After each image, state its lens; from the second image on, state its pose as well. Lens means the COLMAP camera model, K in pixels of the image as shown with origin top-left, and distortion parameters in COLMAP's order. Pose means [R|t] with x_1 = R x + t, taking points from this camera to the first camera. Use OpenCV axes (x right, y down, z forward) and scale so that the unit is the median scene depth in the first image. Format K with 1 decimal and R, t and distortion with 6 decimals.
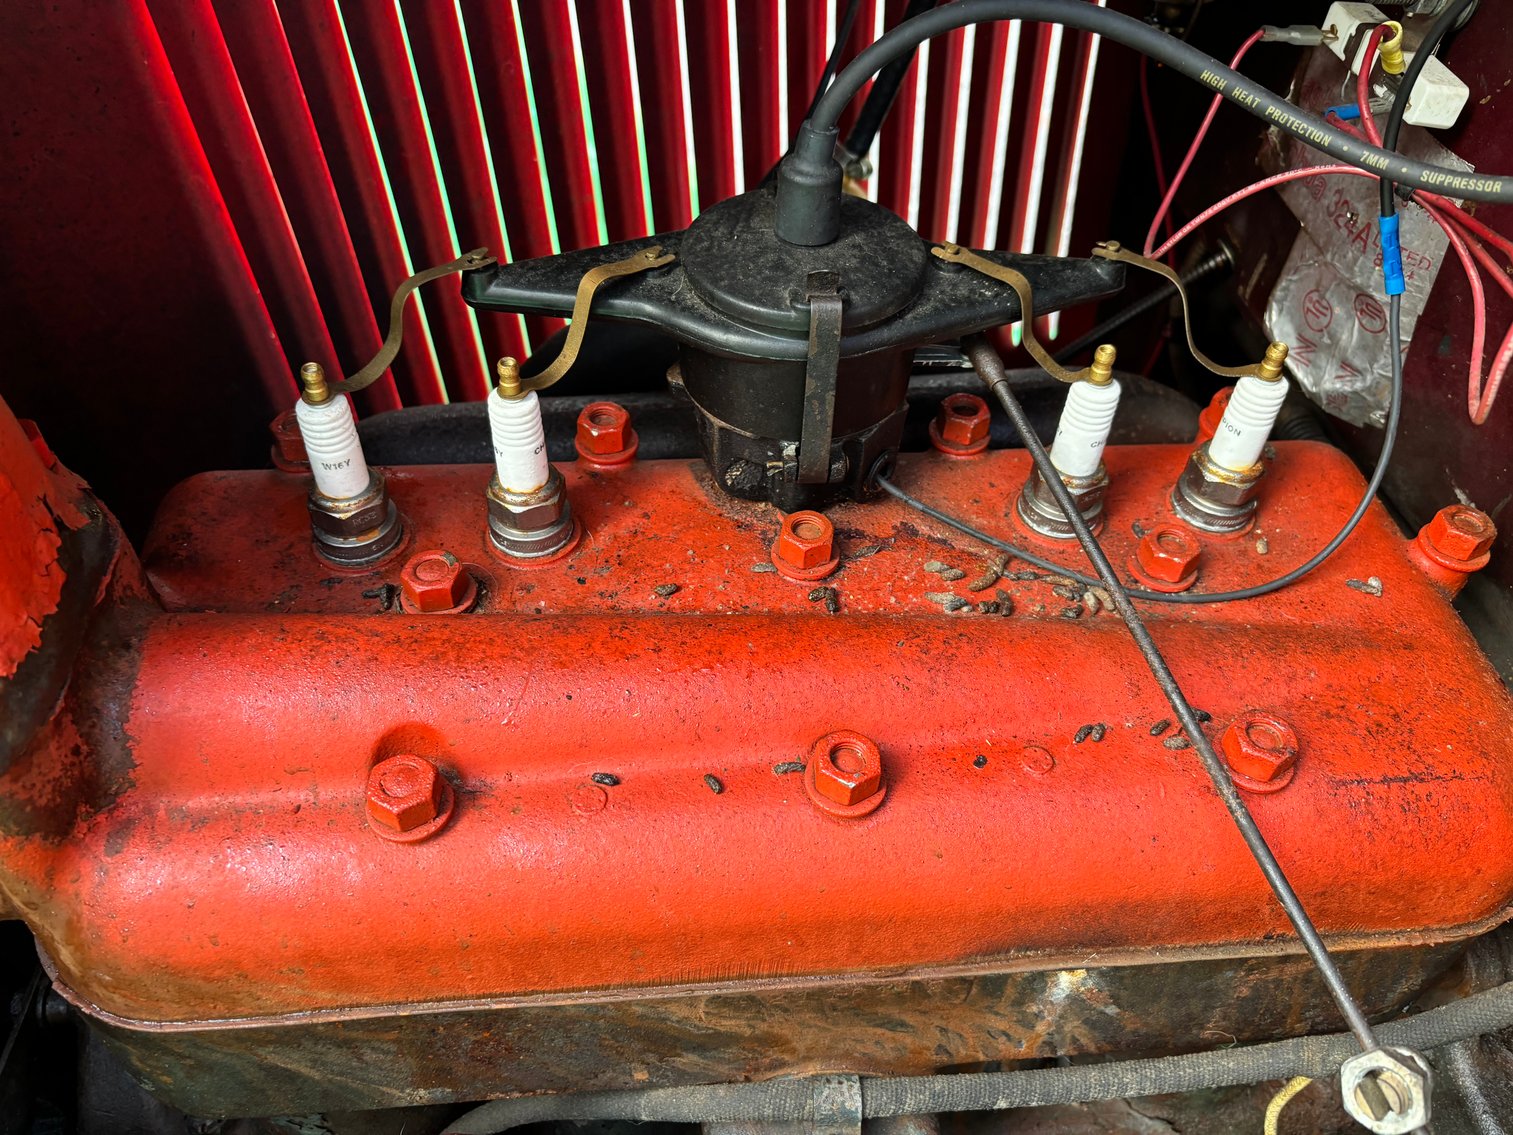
lens RADIAL K [[1144.1, 0, 768.3], [0, 1144.1, 562.4], [0, 0, 1]] dist [0.049438, -0.054597]
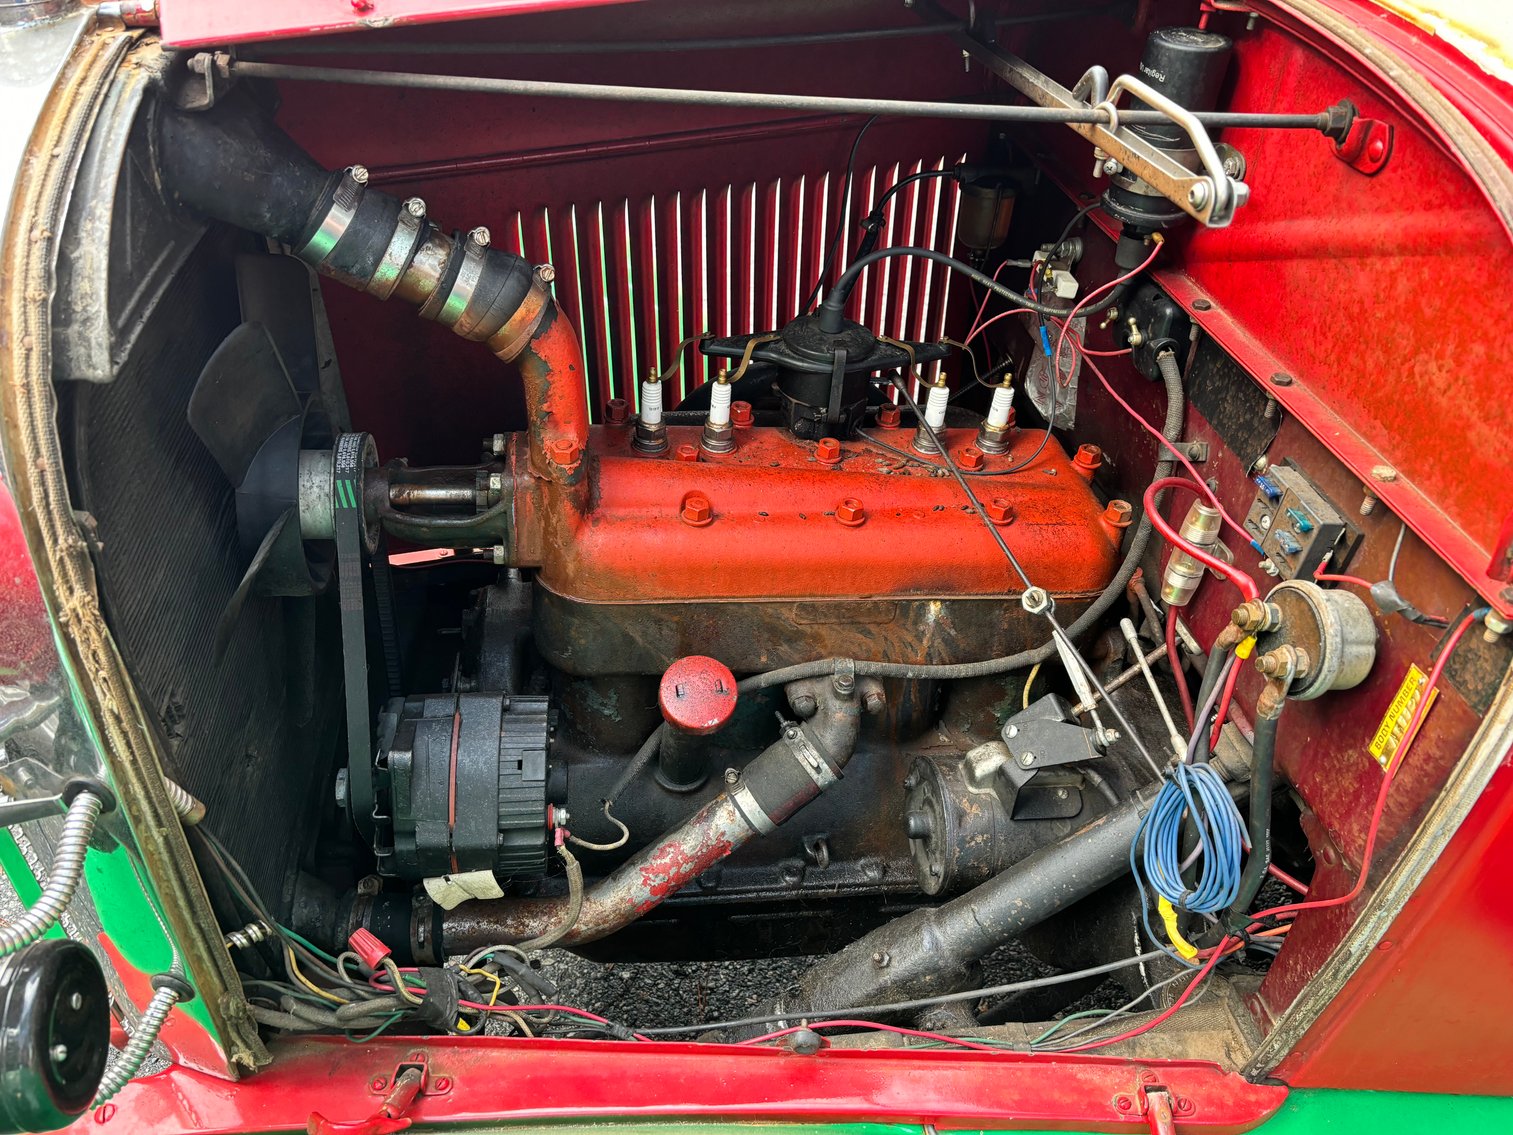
lens RADIAL K [[1144.1, 0, 746.6], [0, 1144.1, 572.0], [0, 0, 1]] dist [0.049438, -0.054597]
pose [[0.998745, 0.010436, 0.048987, -0.275614], [-0.002553, 0.987388, -0.158299, 0.666637], [-0.050021, 0.157975, 0.986175, -1.470514]]
